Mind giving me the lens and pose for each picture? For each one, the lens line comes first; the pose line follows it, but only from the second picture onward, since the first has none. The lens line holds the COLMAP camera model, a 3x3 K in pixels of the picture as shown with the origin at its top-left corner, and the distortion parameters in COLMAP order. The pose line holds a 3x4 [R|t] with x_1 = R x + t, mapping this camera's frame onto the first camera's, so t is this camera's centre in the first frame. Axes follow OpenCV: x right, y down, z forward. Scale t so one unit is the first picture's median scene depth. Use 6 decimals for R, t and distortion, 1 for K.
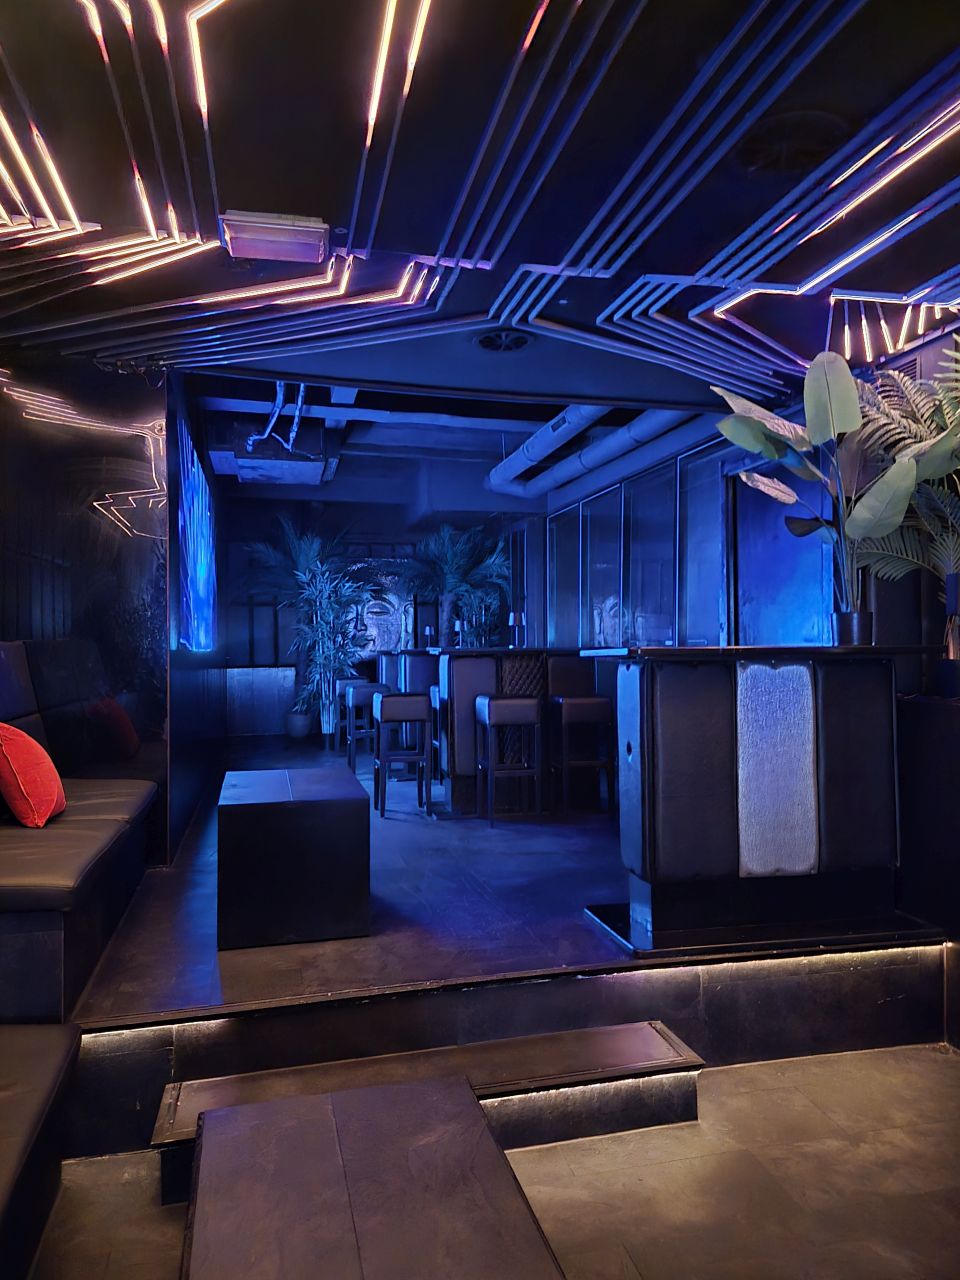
lens RADIAL K [[863.0, 0, 491.5], [0, 863.0, 637.6], [0, 0, 1]] dist [0.065927, -0.065545]
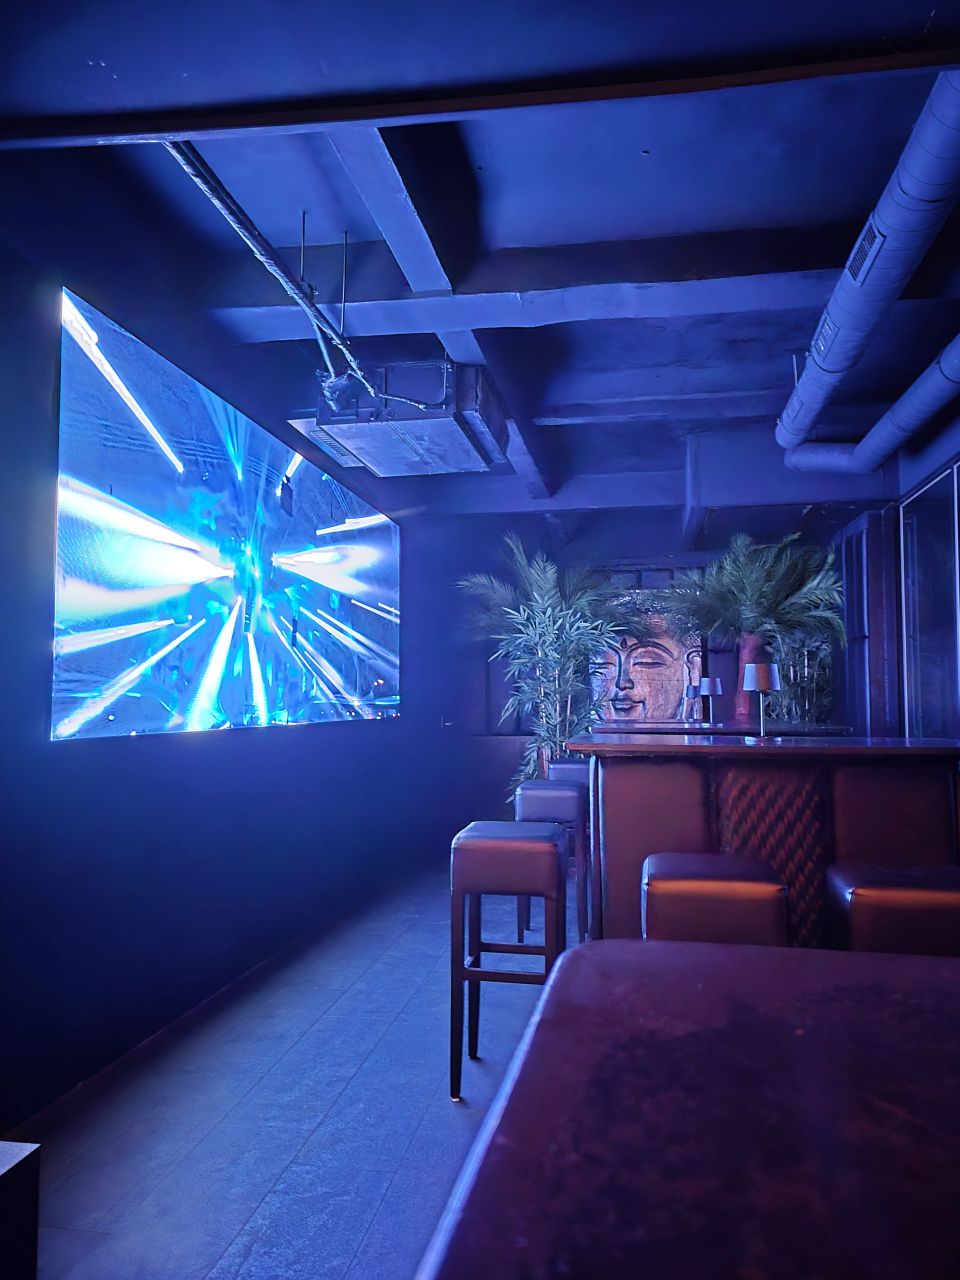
lens RADIAL K [[863.0, 0, 491.5], [0, 863.0, 637.6], [0, 0, 1]] dist [0.065927, -0.065545]
pose [[0.910755, -0.025210, -0.412178, 0.048503], [0.000850, 0.998247, -0.059180, -0.008175], [0.412947, 0.053548, 0.909180, 0.288766]]
